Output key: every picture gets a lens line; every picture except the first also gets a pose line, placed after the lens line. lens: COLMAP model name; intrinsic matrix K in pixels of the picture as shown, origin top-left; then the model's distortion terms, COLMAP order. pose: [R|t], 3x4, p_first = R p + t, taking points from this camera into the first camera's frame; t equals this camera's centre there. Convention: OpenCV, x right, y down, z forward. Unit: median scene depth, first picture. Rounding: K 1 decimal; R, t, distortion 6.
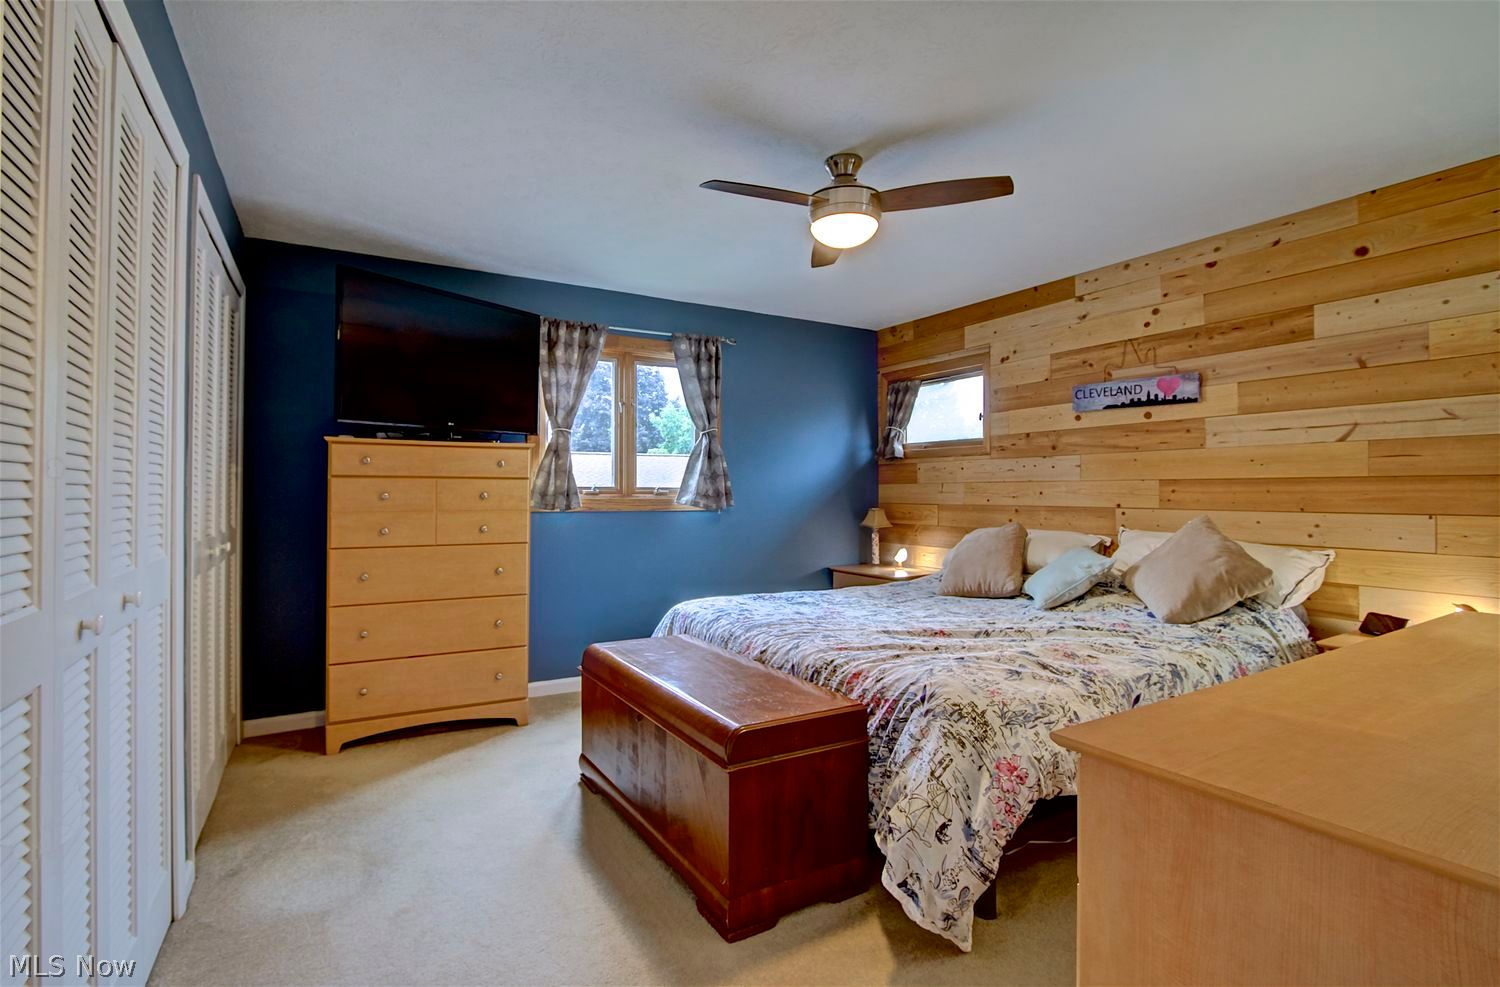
lens RADIAL K [[708.5, 0, 749.1], [0, 708.5, 490.5], [0, 0, 1]] dist [-0.016110, 0.000321]
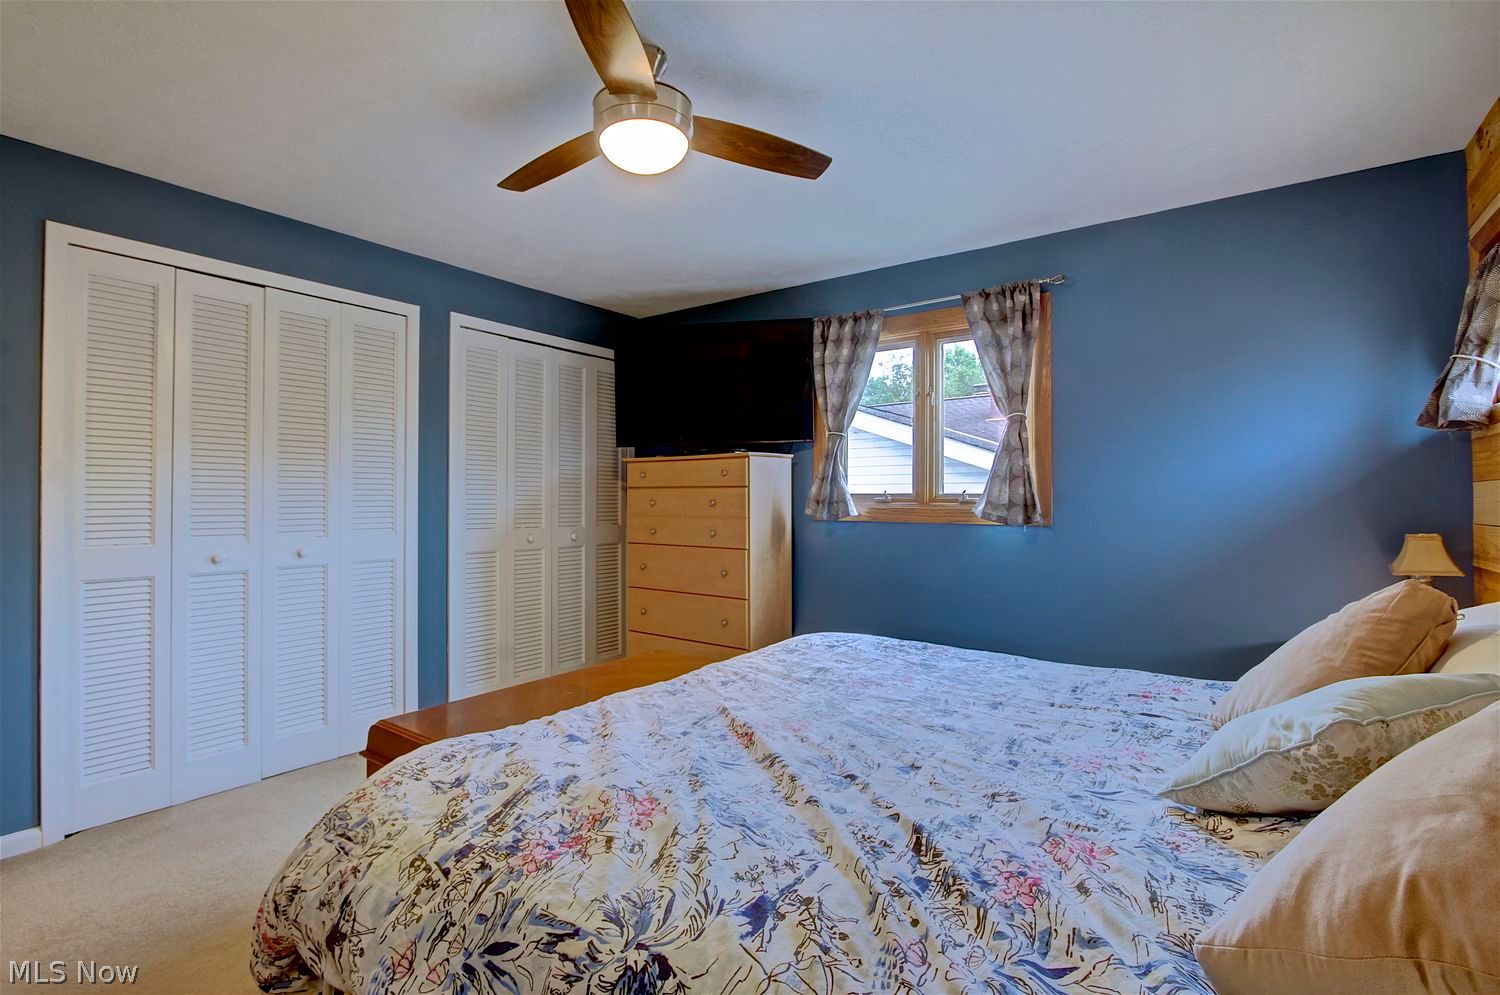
lens RADIAL K [[708.5, 0, 719.3], [0, 708.5, 496.1], [0, 0, 1]] dist [-0.016110, 0.000321]
pose [[0.380054, -0.003175, -0.924959, 0.586606], [-0.001397, 0.999991, -0.004006, 0.001020], [0.924963, 0.002815, 0.380046, 0.543021]]
